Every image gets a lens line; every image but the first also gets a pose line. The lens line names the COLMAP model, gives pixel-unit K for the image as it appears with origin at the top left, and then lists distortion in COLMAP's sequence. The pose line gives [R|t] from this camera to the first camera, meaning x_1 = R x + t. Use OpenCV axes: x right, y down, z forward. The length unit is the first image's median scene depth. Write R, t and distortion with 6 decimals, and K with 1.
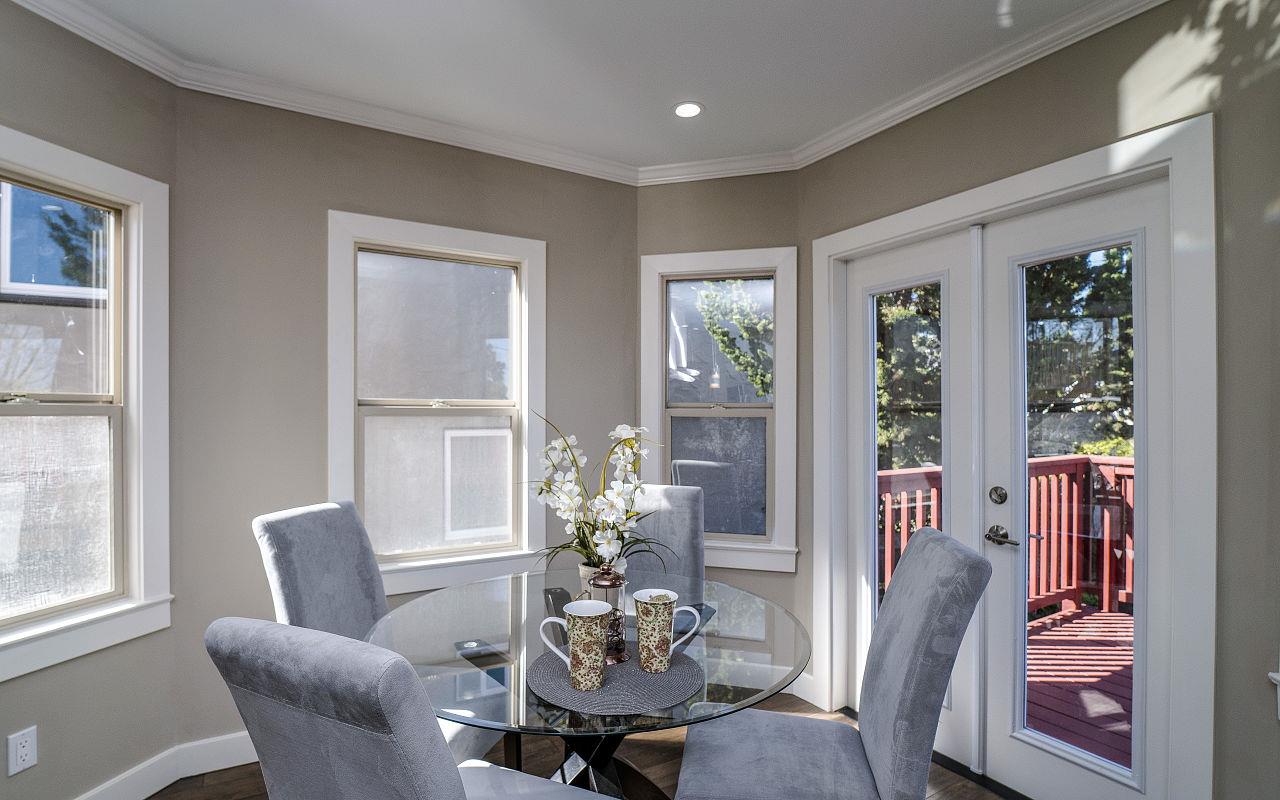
lens RADIAL K [[601.9, 0, 634.5], [0, 601.9, 424.1], [0, 0, 1]] dist [-0.023669, 0.000253]
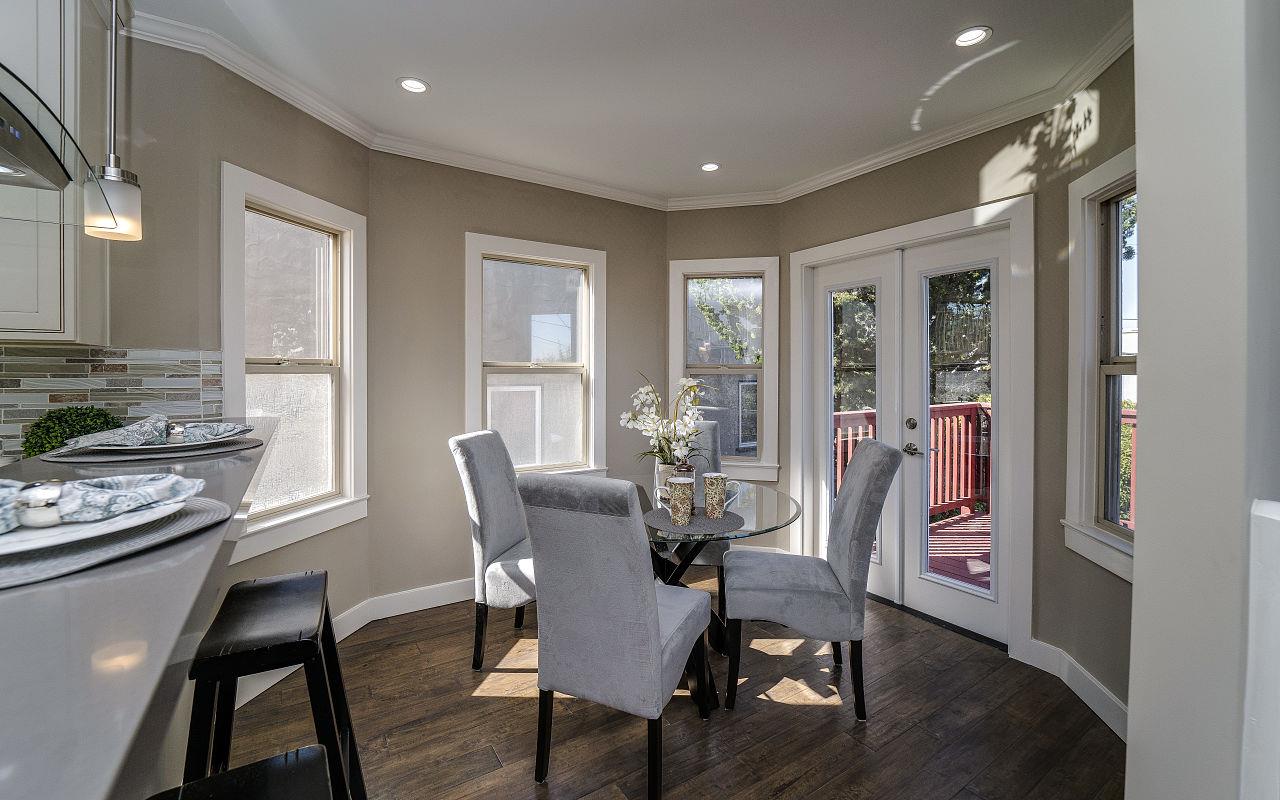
lens RADIAL K [[545.0, 0, 633.8], [0, 545.0, 390.5], [0, 0, 1]] dist [-0.025034, 0.000018]
pose [[0.998584, -0.003146, 0.053102, -0.166406], [0.002489, 0.999920, 0.012424, 0.011559], [-0.053137, -0.012274, 0.998512, -0.328420]]
